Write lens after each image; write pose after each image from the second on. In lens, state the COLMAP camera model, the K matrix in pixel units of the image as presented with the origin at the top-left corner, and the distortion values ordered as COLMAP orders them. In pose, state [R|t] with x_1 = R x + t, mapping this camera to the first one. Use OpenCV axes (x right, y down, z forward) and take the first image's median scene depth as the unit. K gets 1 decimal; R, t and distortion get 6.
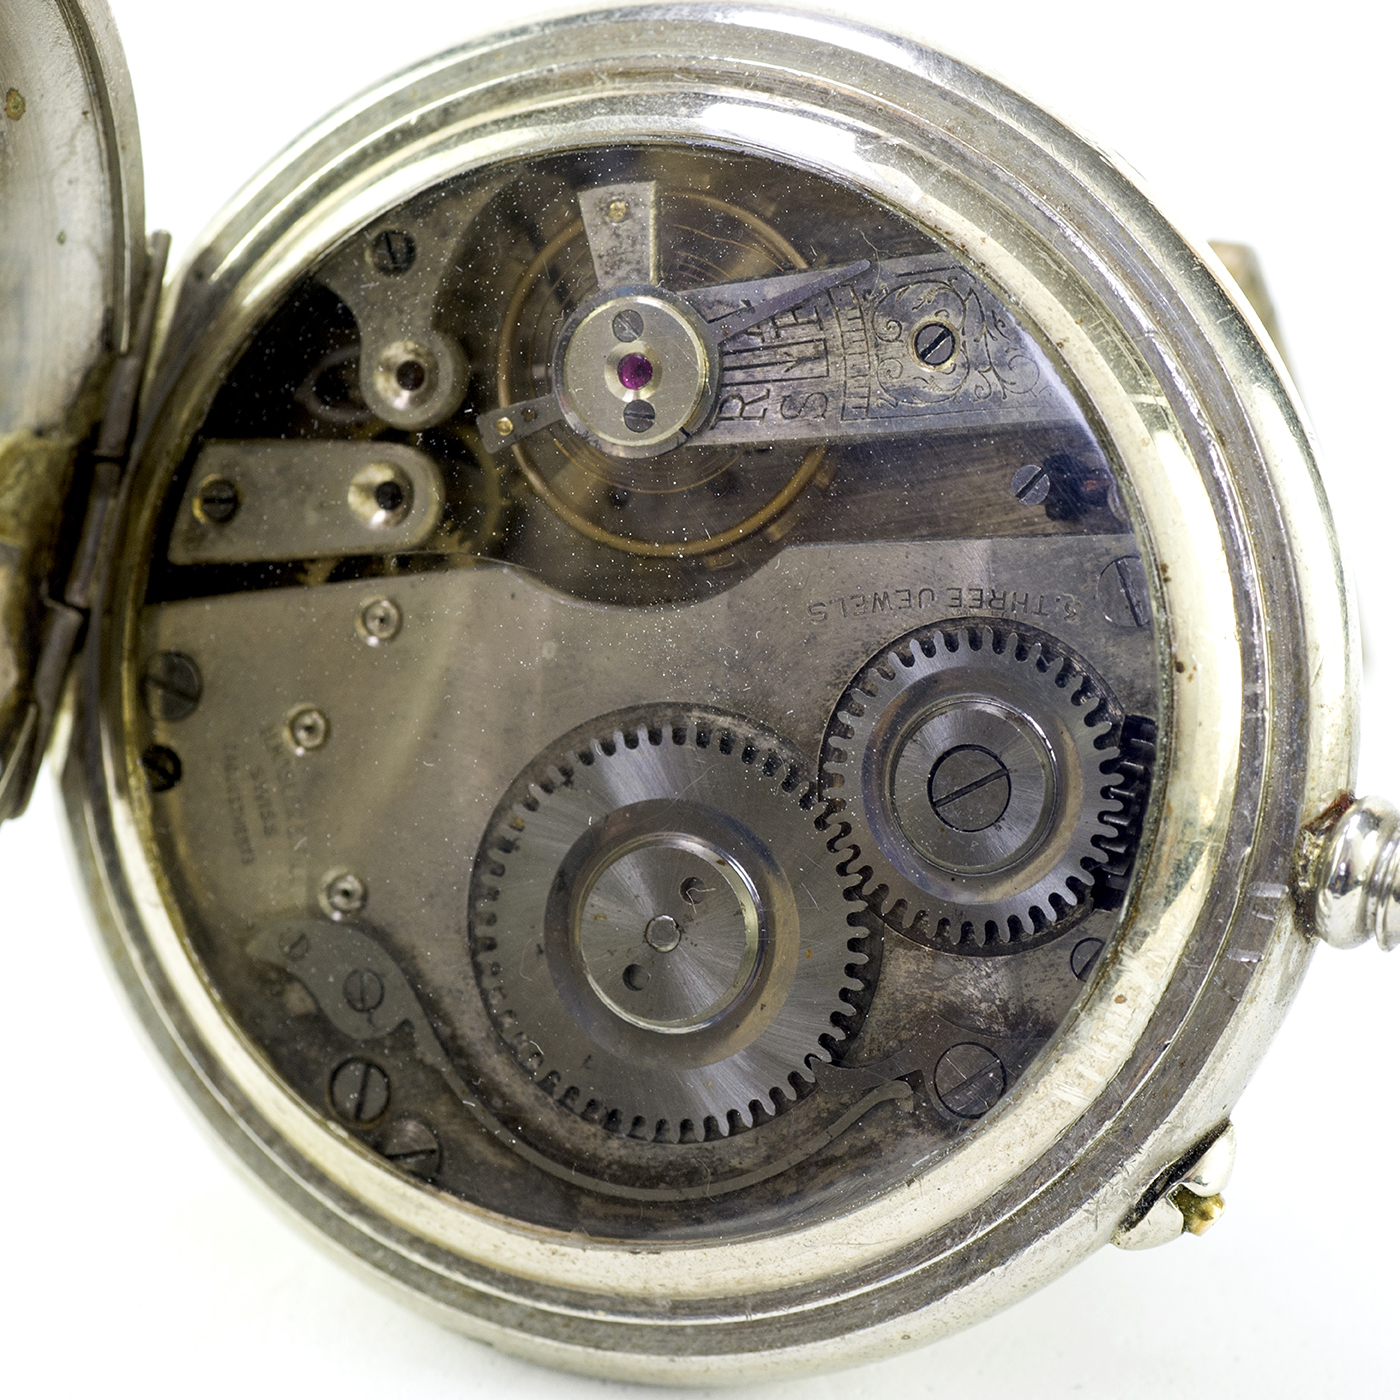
lens RADIAL K [[7995.6, 0, 703.1], [0, 7995.6, 700.0], [0, 0, 1]] dist [0.386834, 0.000000]
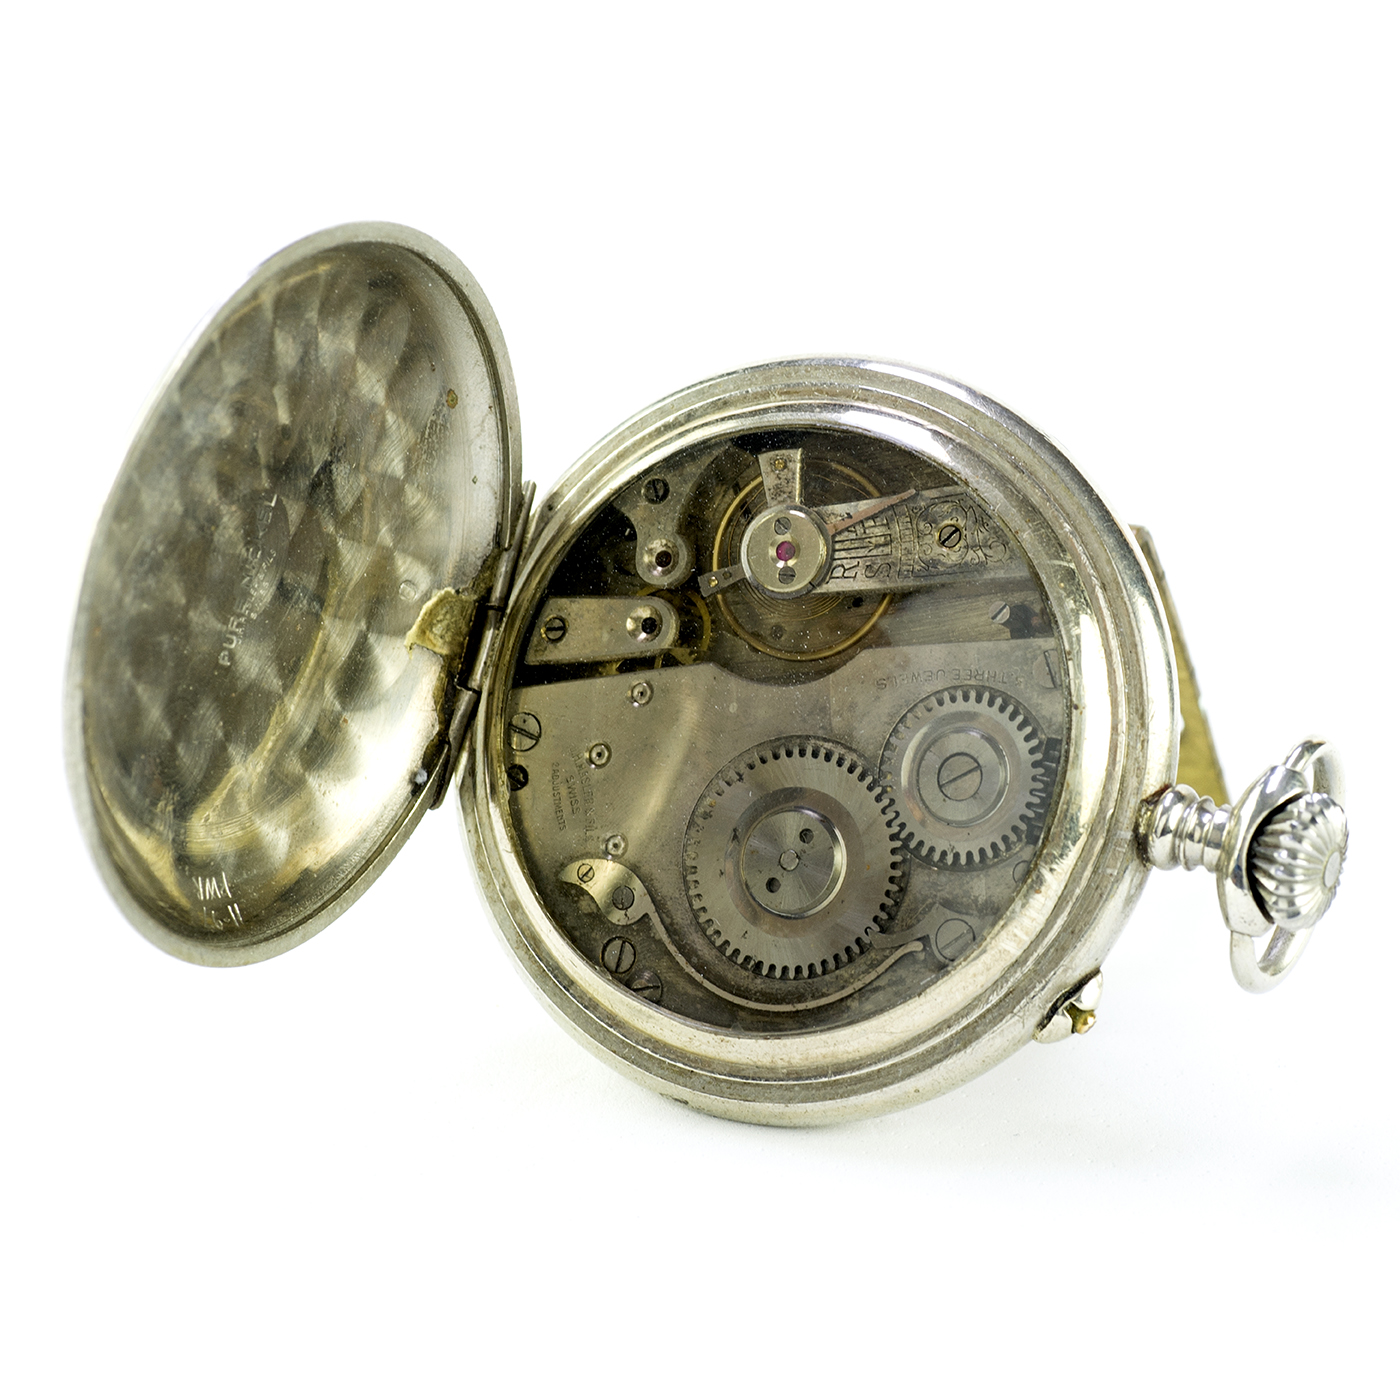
lens RADIAL K [[7995.6, 0, 697.4], [0, 7995.6, 700.5], [0, 0, 1]] dist [0.386834, 0.000000]
pose [[0.997686, 0.032065, -0.059950, 0.080696], [-0.041629, 0.985282, -0.165788, 0.291568], [0.053751, 0.167900, 0.984337, -0.772362]]
